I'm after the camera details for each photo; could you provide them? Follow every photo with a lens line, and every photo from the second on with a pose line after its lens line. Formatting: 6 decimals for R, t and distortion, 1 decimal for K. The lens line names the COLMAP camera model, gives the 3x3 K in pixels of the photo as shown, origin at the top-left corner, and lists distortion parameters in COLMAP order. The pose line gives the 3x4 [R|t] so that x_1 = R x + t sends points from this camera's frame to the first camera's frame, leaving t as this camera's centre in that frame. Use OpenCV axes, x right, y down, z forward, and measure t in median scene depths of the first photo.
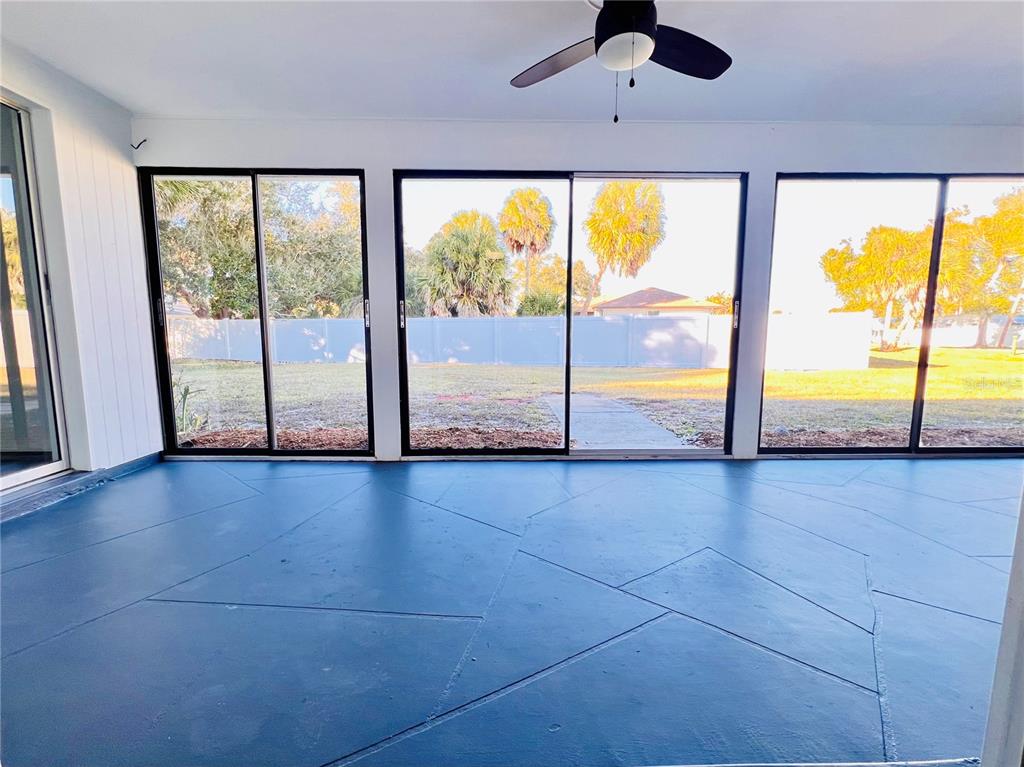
lens RADIAL K [[432.1, 0, 511.4], [0, 432.1, 381.5], [0, 0, 1]] dist [-0.004253, -0.000429]
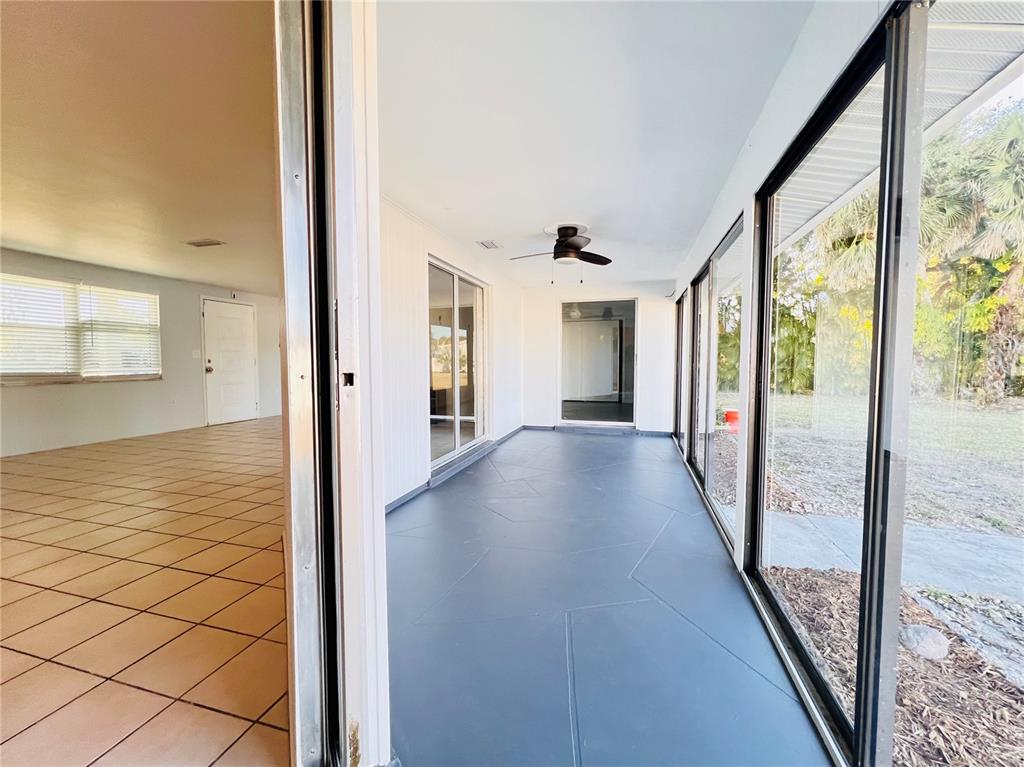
lens RADIAL K [[413.0, 0, 505.8], [0, 413.0, 383.6], [0, 0, 1]] dist [-0.000913, 0.000309]
pose [[-0.297689, 0.051386, -0.953279, 1.286615], [-0.113367, 0.989582, 0.088745, -0.151411], [0.947908, 0.134489, -0.288762, 0.763625]]
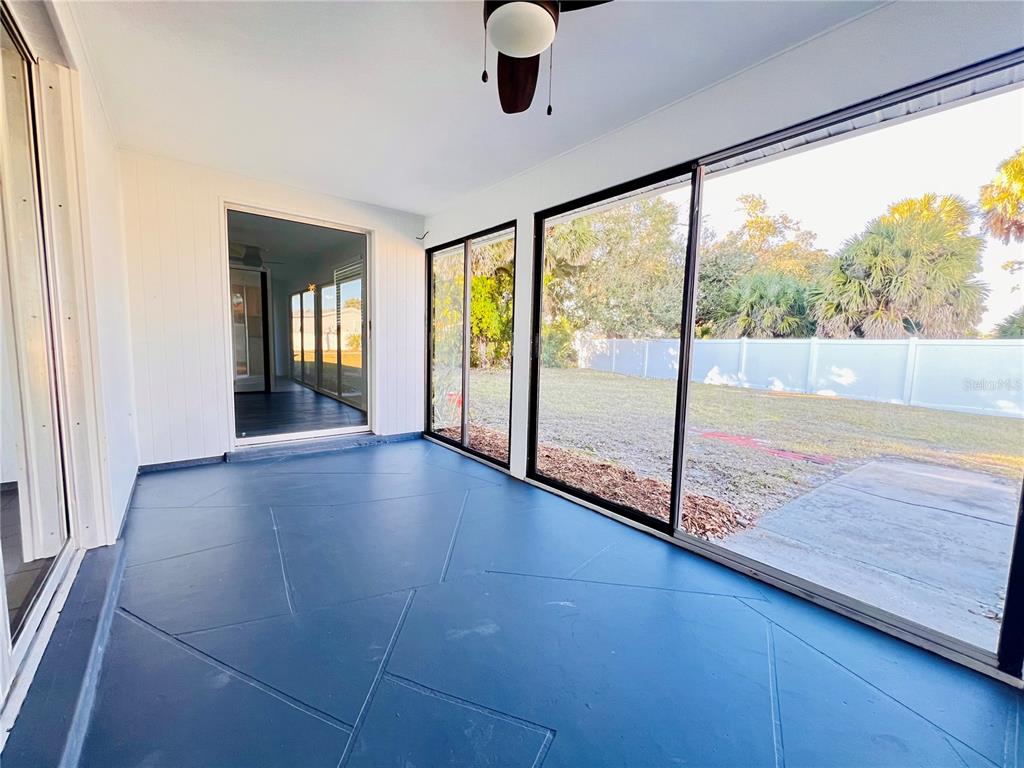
lens RADIAL K [[413.0, 0, 502.0], [0, 413.0, 384.8], [0, 0, 1]] dist [-0.000913, 0.000309]
pose [[0.606490, 0.093069, -0.789625, 0.488365], [-0.116519, 0.992807, 0.027521, -0.074792], [0.786507, 0.075315, 0.612972, 0.302394]]
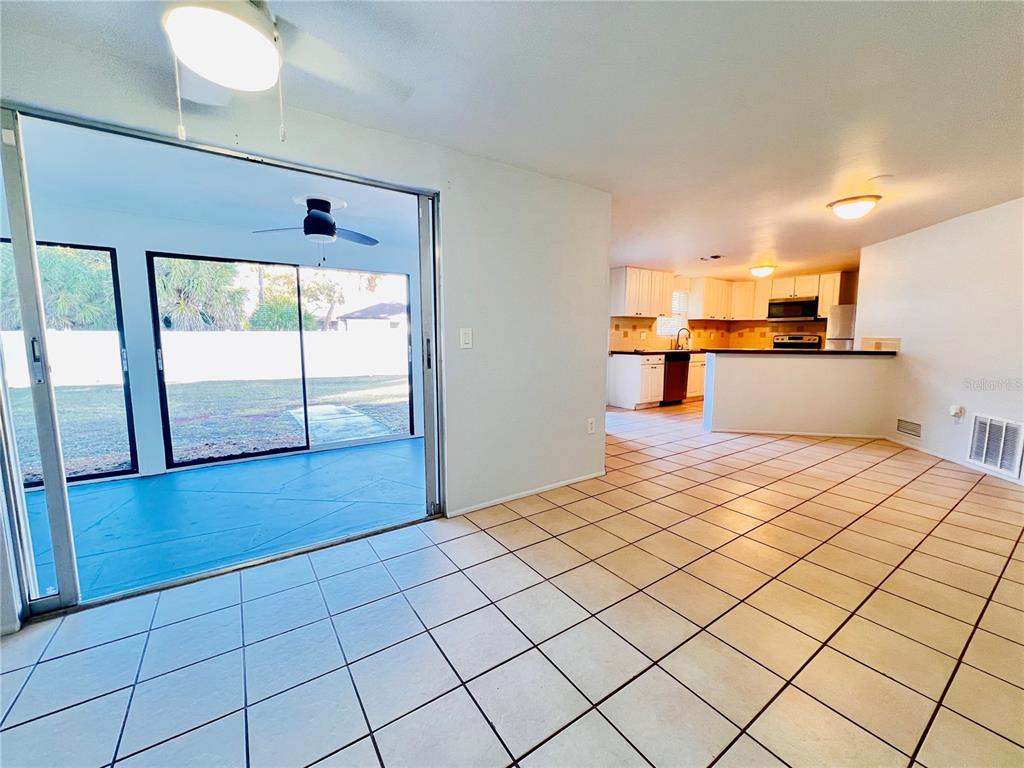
lens RADIAL K [[413.0, 0, 508.5], [0, 413.0, 382.5], [0, 0, 1]] dist [-0.000913, 0.000309]
pose [[0.842298, -0.061162, 0.535532, -0.038125], [0.063538, 0.997881, 0.014031, -0.036877], [-0.535255, 0.022208, 0.844399, -0.579451]]
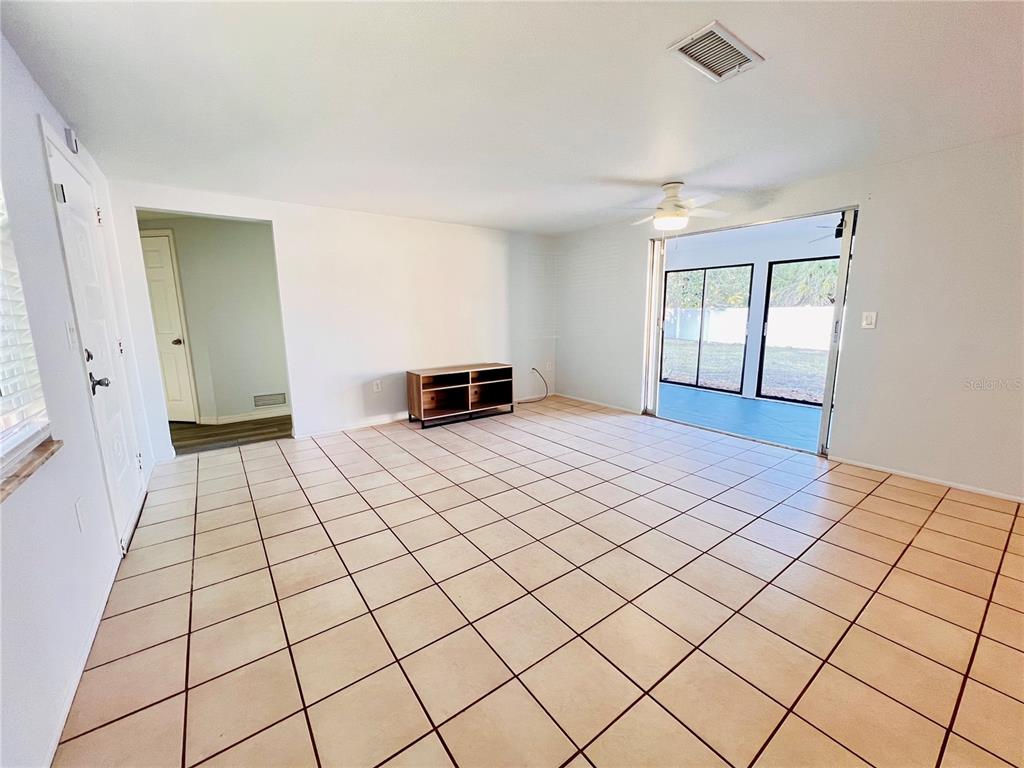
lens RADIAL K [[413.0, 0, 511.4], [0, 413.0, 382.2], [0, 0, 1]] dist [-0.000913, 0.000309]
pose [[0.580122, 0.133145, -0.803574, 0.645101], [-0.088215, 0.991017, 0.100518, 0.004359], [0.809739, 0.012575, 0.586656, -1.108787]]
